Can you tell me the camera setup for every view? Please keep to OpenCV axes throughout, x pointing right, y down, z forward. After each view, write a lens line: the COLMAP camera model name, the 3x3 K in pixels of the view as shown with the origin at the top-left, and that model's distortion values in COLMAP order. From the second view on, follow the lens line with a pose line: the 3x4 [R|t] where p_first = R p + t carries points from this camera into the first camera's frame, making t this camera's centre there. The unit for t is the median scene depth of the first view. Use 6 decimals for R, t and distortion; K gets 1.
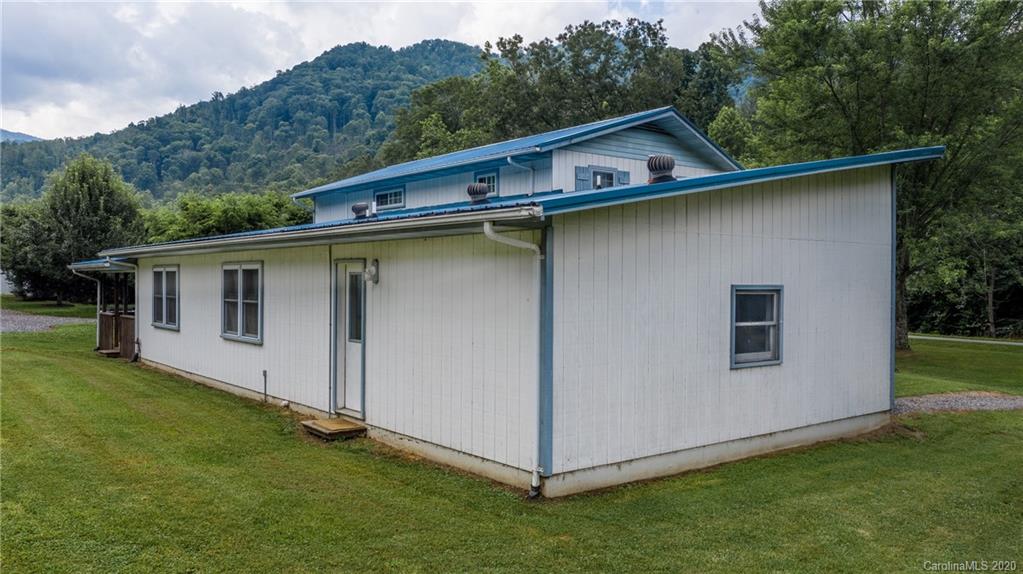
lens RADIAL K [[817.5, 0, 514.1], [0, 817.5, 286.3], [0, 0, 1]] dist [-0.005471, 0.005025]
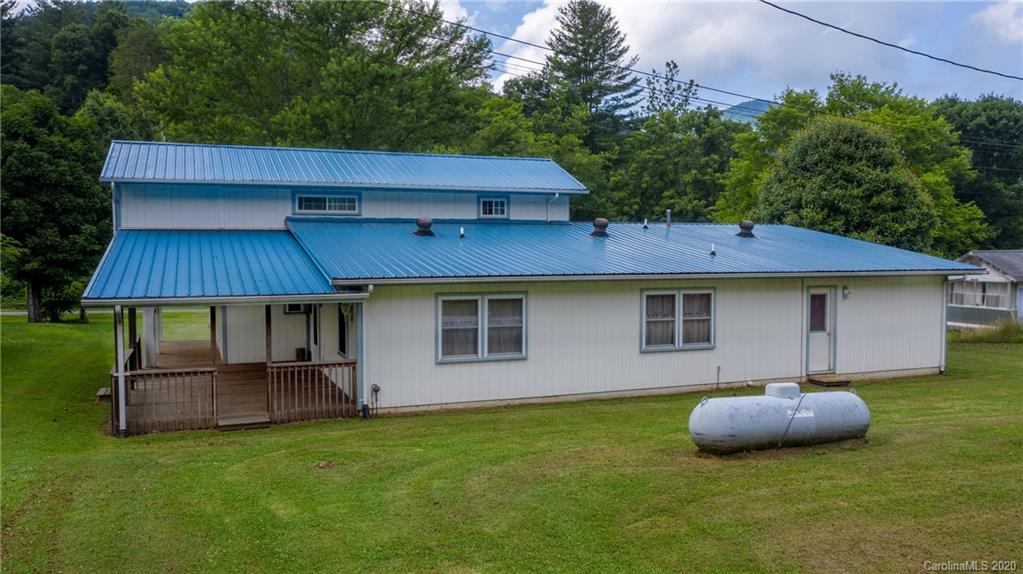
lens RADIAL K [[815.0, 0, 511.4], [0, 815.0, 292.8], [0, 0, 1]] dist [-0.000508, 0.000700]
pose [[0.295127, -0.061964, 0.953447, -0.239919], [0.006470, 0.998002, 0.062856, -0.015460], [-0.955436, -0.012381, 0.294939, 0.128946]]
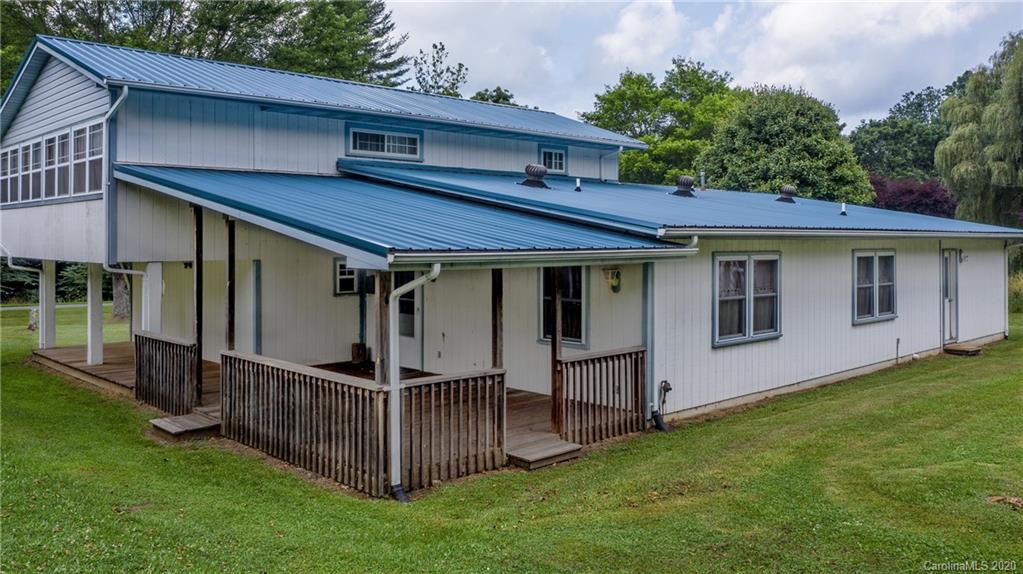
lens RADIAL K [[829.5, 0, 509.2], [0, 829.5, 234.3], [0, 0, 1]] dist [-0.004929, 0.002513]
pose [[-0.080418, -0.001836, 0.996760, -0.208217], [0.002995, 0.999993, 0.002083, -0.008014], [-0.996757, 0.003153, -0.080412, 0.233512]]
